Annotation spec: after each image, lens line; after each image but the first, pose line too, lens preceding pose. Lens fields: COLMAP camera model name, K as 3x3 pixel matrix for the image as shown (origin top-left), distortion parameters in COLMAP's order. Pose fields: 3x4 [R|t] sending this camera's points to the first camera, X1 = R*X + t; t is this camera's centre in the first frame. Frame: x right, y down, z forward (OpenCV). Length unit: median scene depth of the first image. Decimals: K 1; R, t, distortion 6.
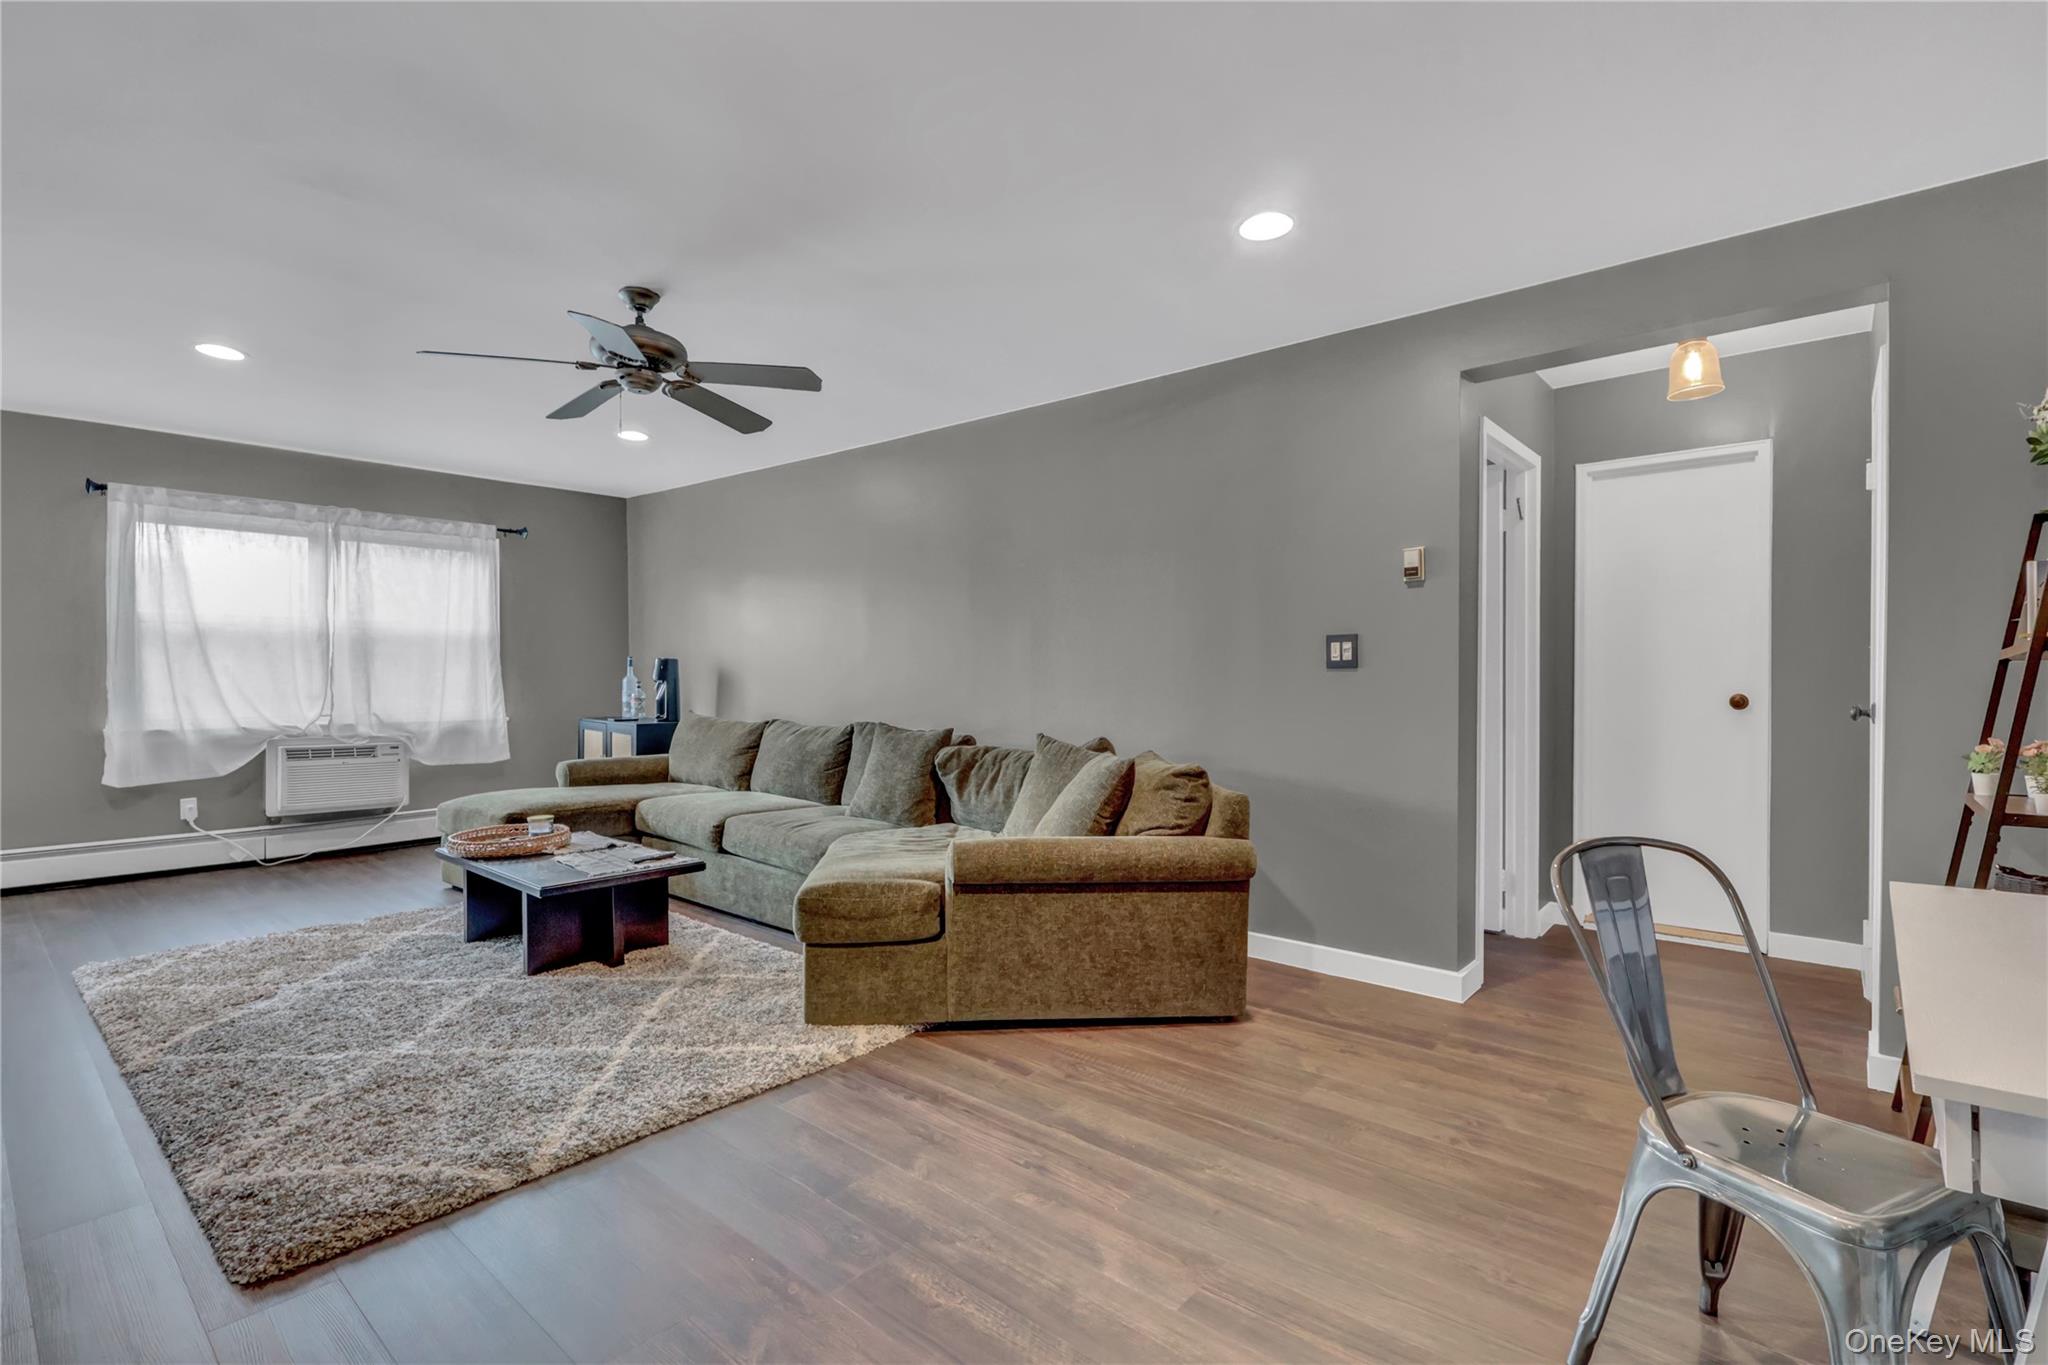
lens RADIAL K [[955.4, 0, 1031.2], [0, 955.4, 681.4], [0, 0, 1]] dist [-0.003713, 0.000541]
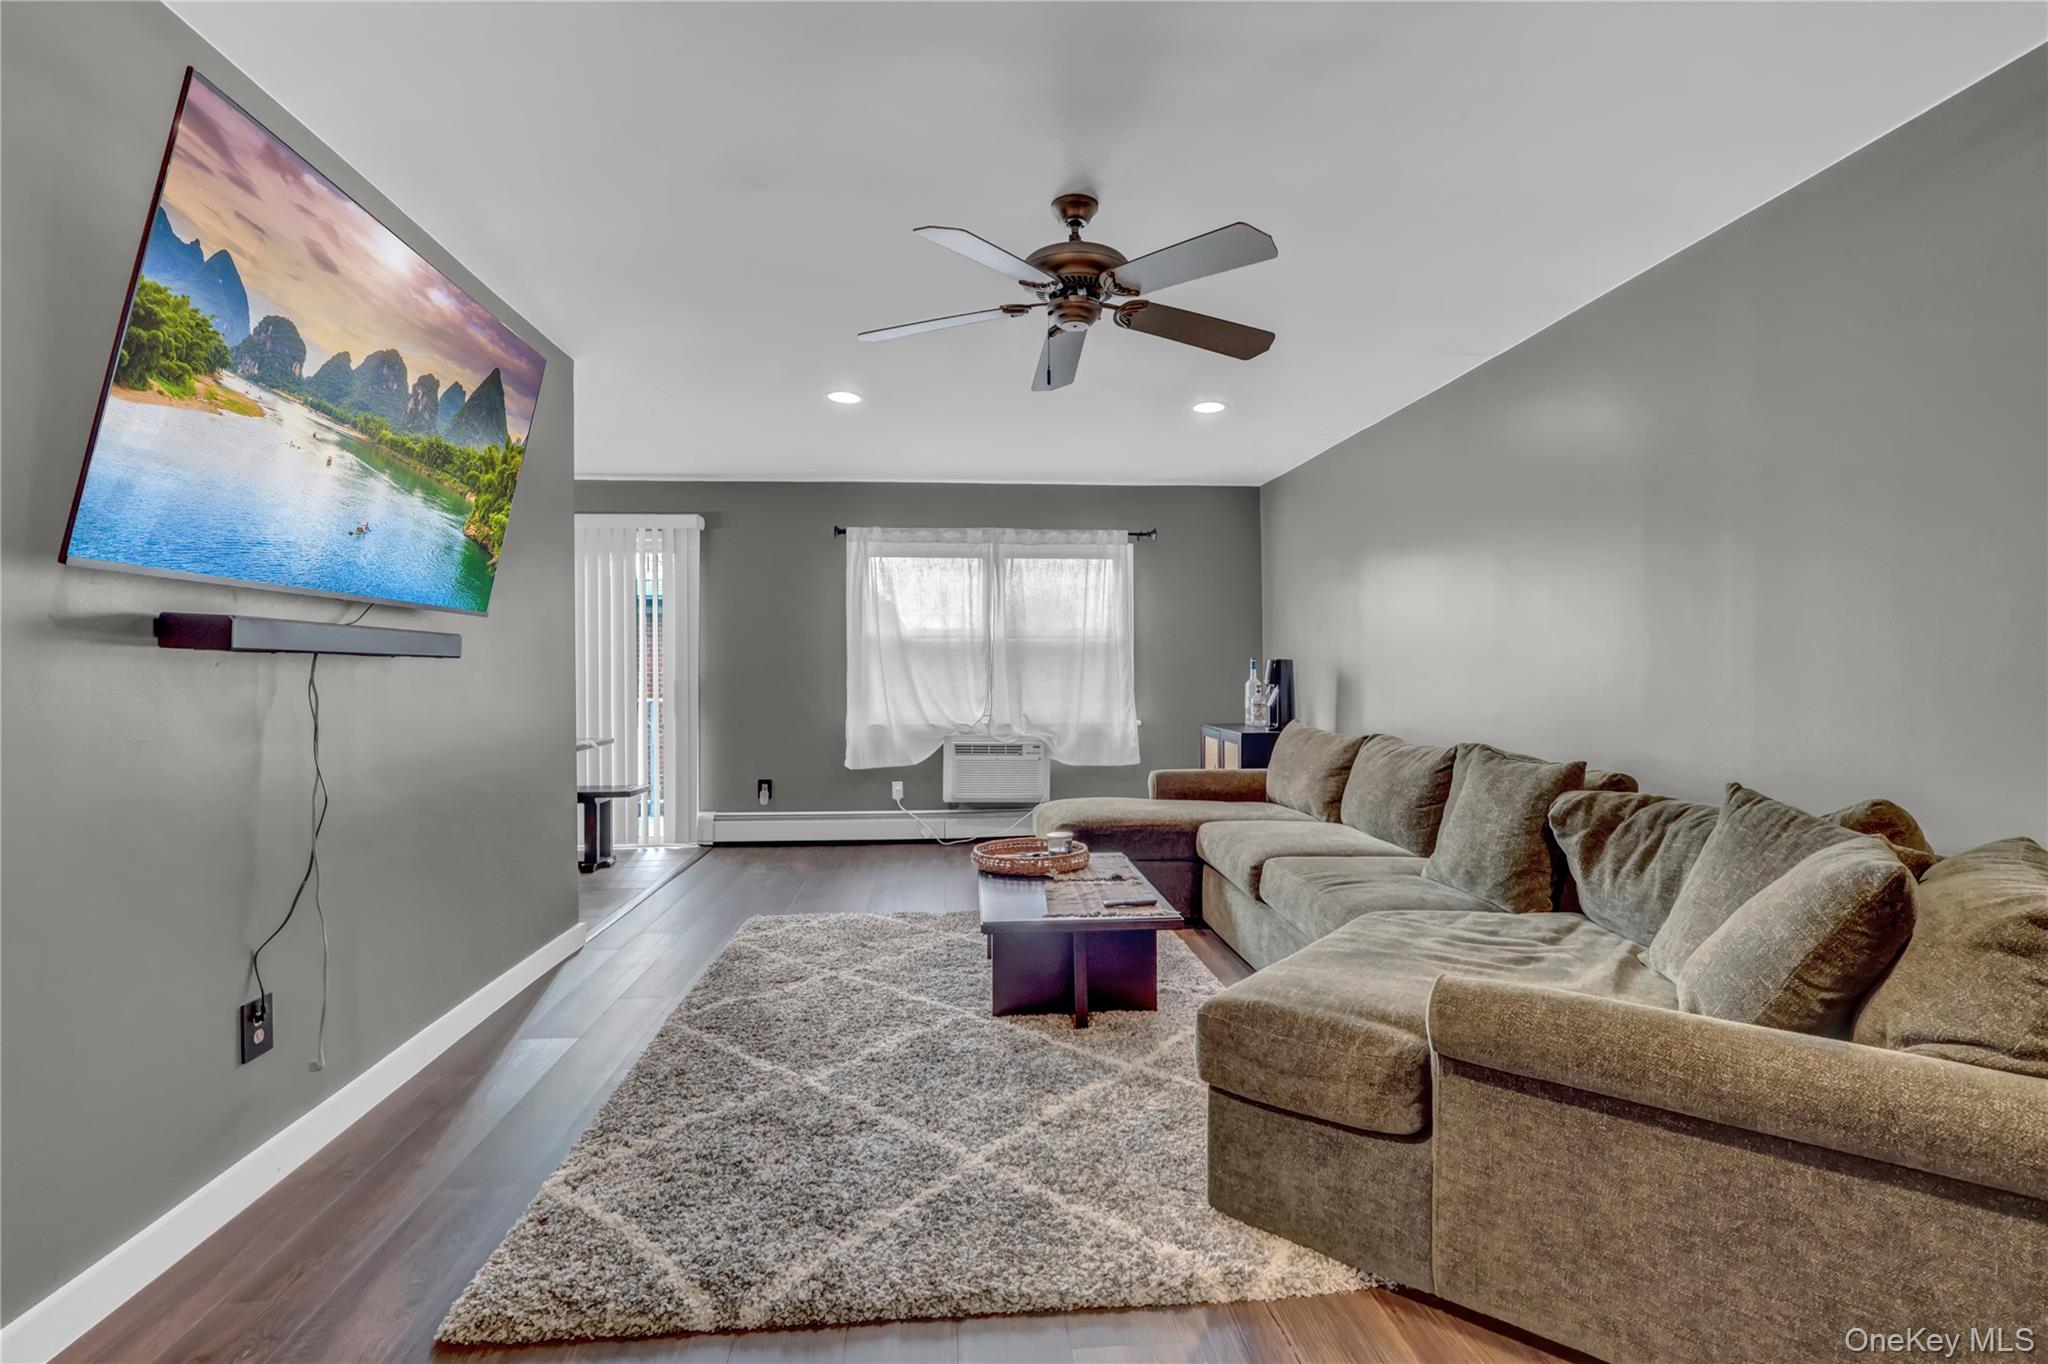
lens RADIAL K [[955.4, 0, 1017.1], [0, 955.4, 682.8], [0, 0, 1]] dist [-0.003713, 0.000541]
pose [[0.713738, -0.000656, -0.700412, 0.116255], [-0.000895, 0.999998, -0.001849, -0.001198], [0.700412, 0.001946, 0.713736, 0.384729]]
